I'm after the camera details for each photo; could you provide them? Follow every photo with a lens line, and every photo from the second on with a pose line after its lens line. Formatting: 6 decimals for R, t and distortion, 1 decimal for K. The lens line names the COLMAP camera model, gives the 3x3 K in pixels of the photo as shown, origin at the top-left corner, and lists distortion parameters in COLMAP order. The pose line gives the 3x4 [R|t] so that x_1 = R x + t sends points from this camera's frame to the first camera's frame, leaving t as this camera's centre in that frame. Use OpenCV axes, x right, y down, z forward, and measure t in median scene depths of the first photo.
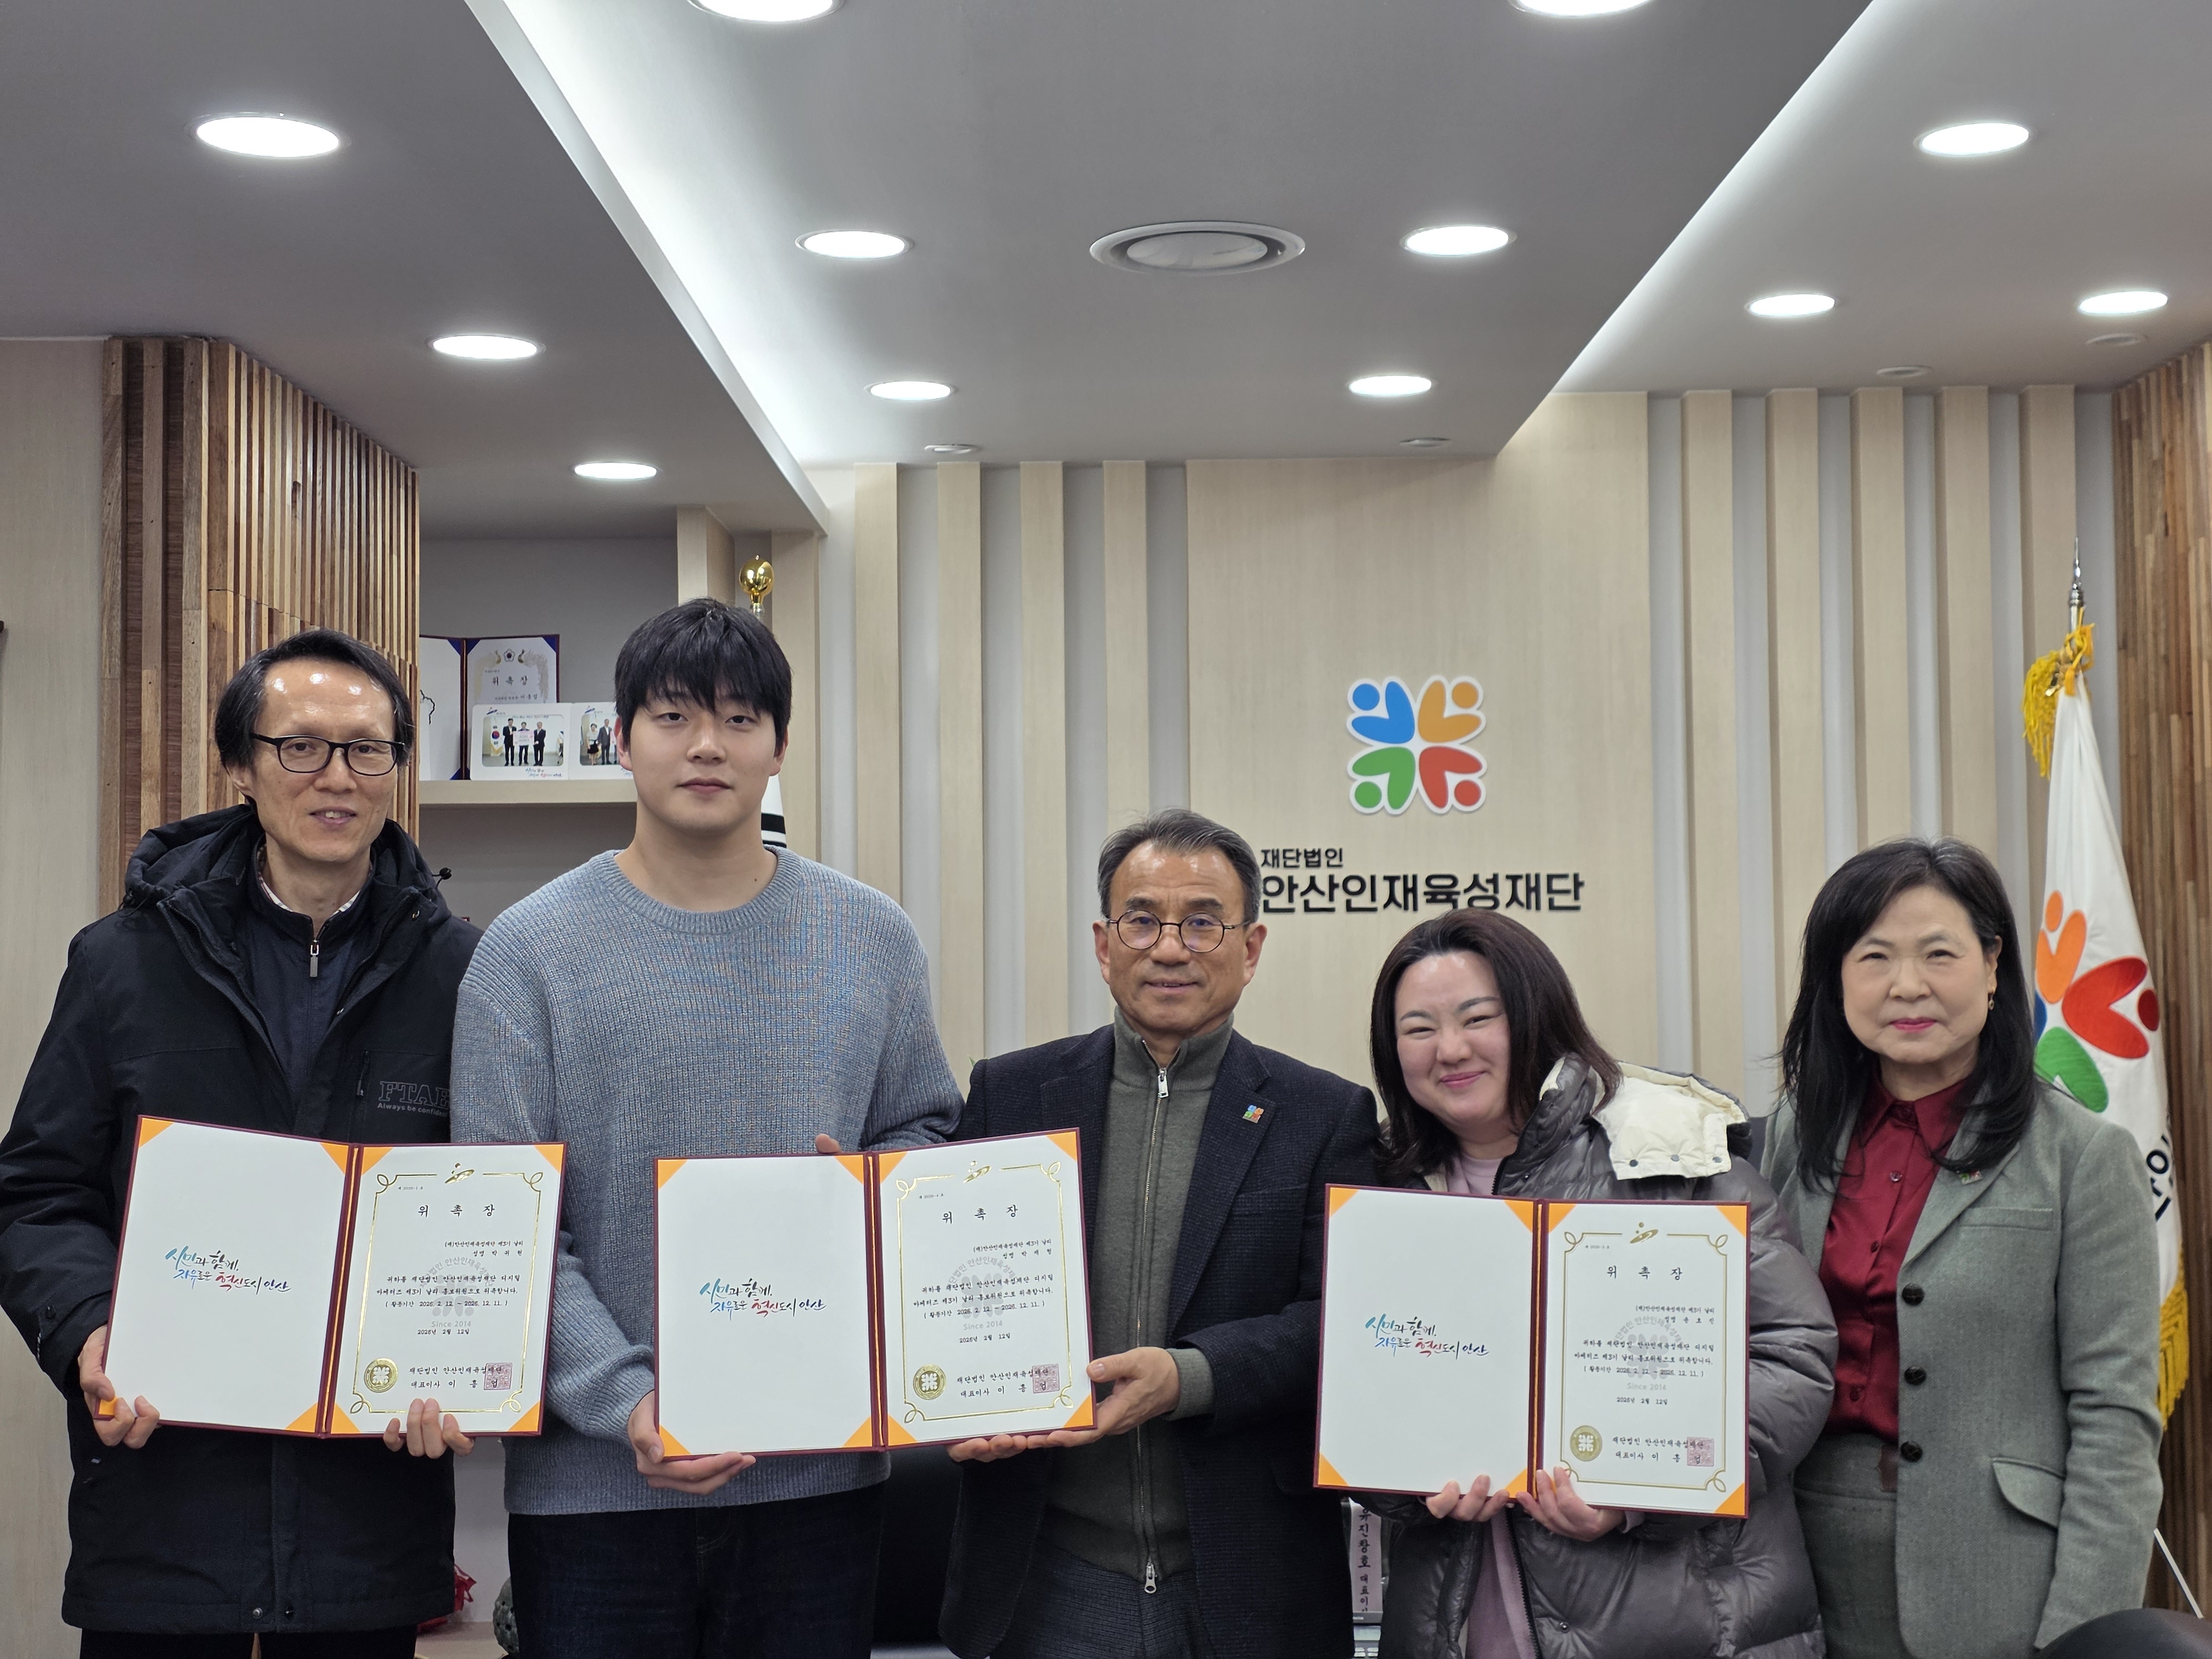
lens RADIAL K [[3007.9, 0, 1114.5], [0, 3007.9, 793.5], [0, 0, 1]] dist [0.263517, -0.722819]
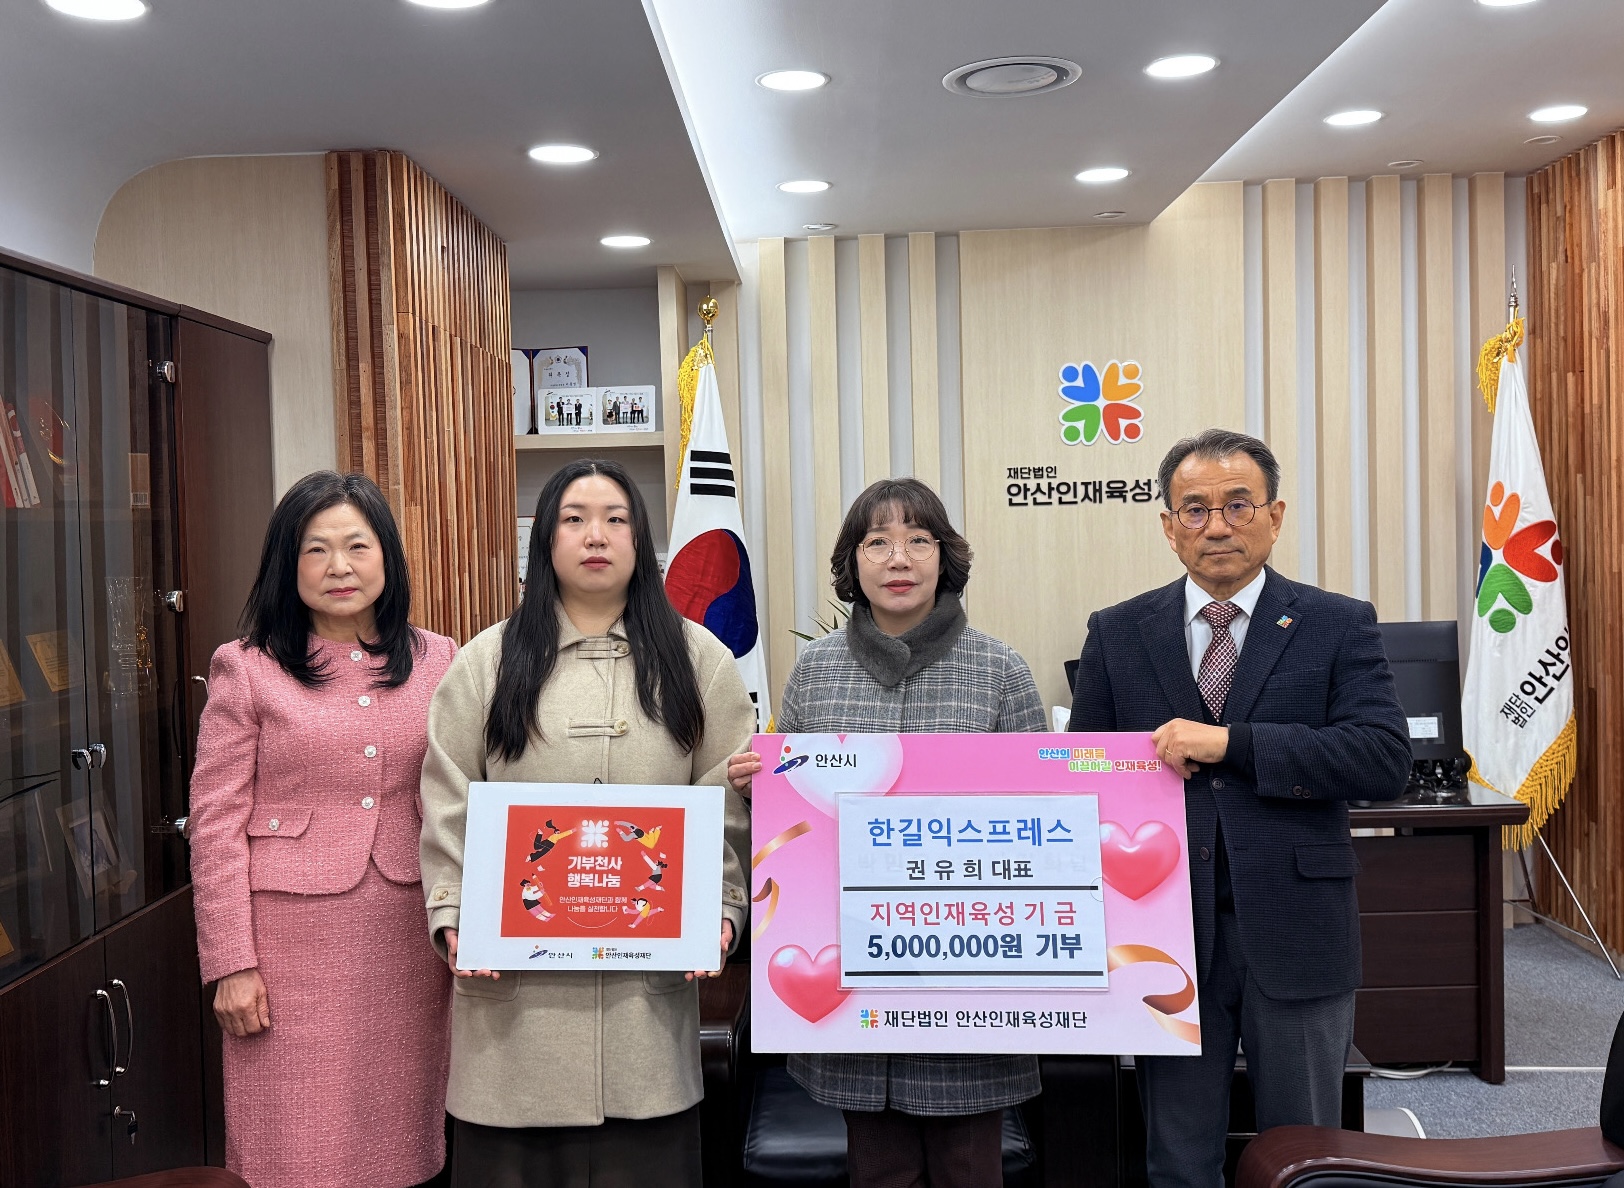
lens RADIAL K [[1620.4, 0, 800.3], [0, 1620.4, 583.7], [0, 0, 1]] dist [0.179339, -0.362906]
pose [[0.999628, -0.016521, -0.021699, -0.048912], [0.018299, 0.996258, 0.084471, 0.004376], [0.020222, -0.084837, 0.996190, 0.097203]]
